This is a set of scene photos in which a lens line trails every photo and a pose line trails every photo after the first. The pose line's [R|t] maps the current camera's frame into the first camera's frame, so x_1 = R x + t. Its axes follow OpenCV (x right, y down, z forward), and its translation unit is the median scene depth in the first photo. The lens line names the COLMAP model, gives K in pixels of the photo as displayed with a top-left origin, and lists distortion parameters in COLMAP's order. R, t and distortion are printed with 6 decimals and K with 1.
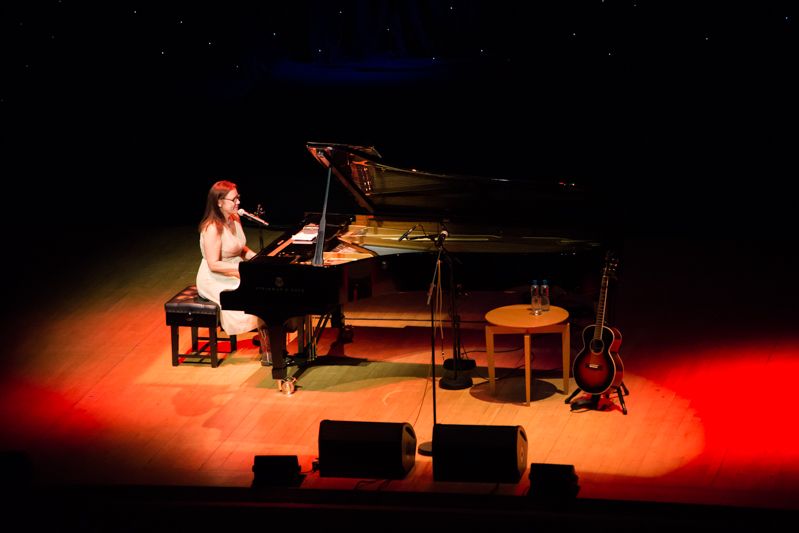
lens RADIAL K [[3914.0, 0, 436.2], [0, 3914.0, 272.8], [0, 0, 1]] dist [2.596340, 0.000000]
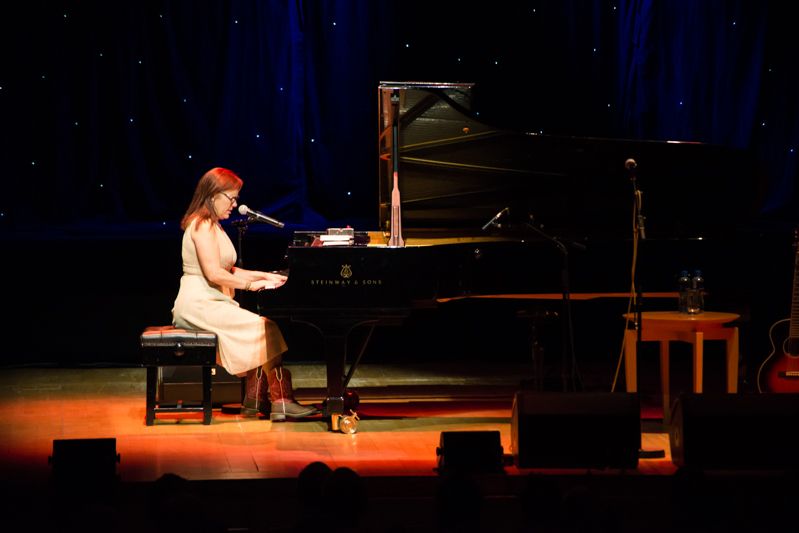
lens RADIAL K [[4556.9, 0, 406.1], [0, 4556.9, 271.1], [0, 0, 1]] dist [4.011562, 0.000000]
pose [[0.957374, 0.013107, 0.288554, -0.269872], [0.045444, 0.979695, -0.195277, 0.165808], [-0.285254, 0.200066, 0.937339, 0.200770]]
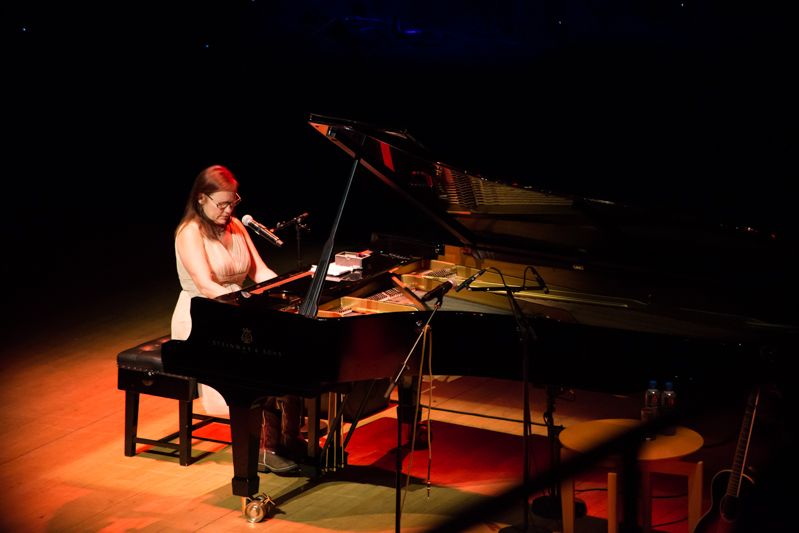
lens RADIAL K [[4556.9, 0, 398.6], [0, 4556.9, 265.4], [0, 0, 1]] dist [4.011562, 0.000000]
pose [[0.961839, 0.104453, -0.252893, 0.159791], [-0.107873, 0.994165, 0.000343, -0.011283], [0.251453, 0.026951, 0.967494, 0.312001]]
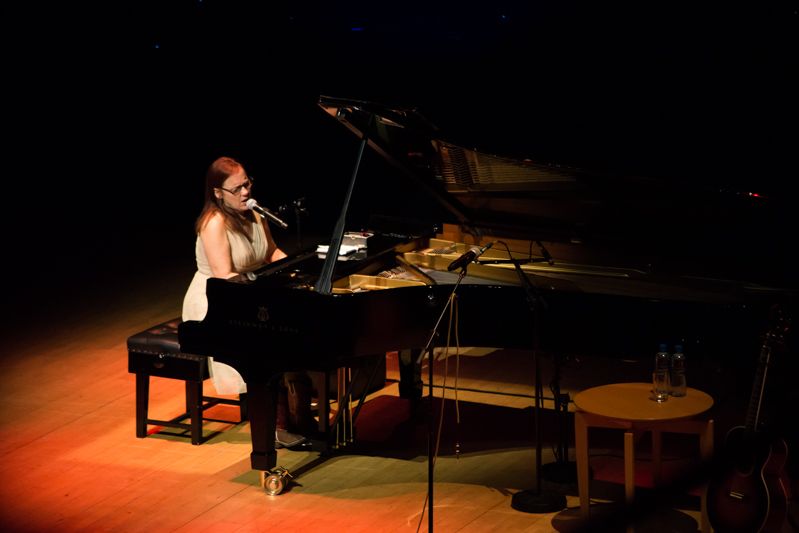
lens RADIAL K [[4556.9, 0, 403.6], [0, 4556.9, 273.0], [0, 0, 1]] dist [4.011562, 0.000000]
pose [[0.973915, 0.075763, -0.213893, 0.136390], [-0.079771, 0.996762, -0.010156, 0.001354], [0.212431, 0.026953, 0.976804, 0.285347]]
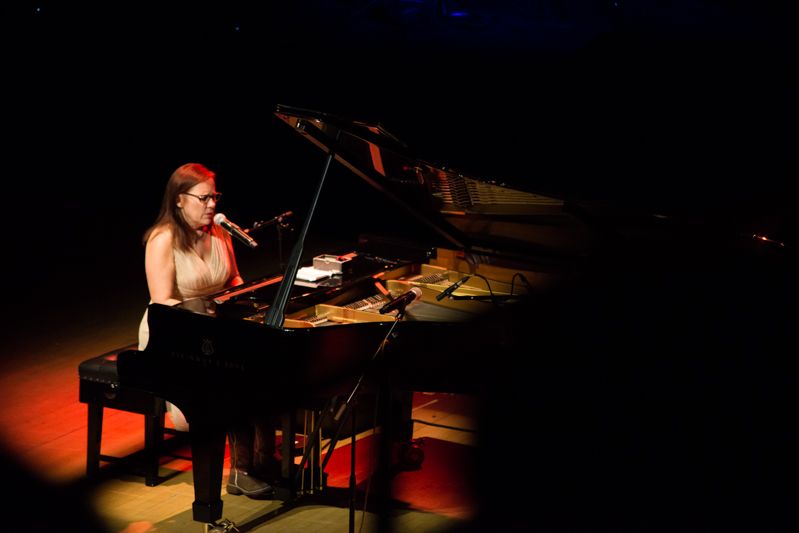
lens RADIAL K [[4556.9, 0, 402.9], [0, 4556.9, 269.5], [0, 0, 1]] dist [4.011562, 0.000000]
pose [[0.950277, 0.113946, -0.289812, 0.172150], [-0.116073, 0.993191, 0.009897, -0.018110], [0.288966, 0.024234, 0.957033, 0.377939]]
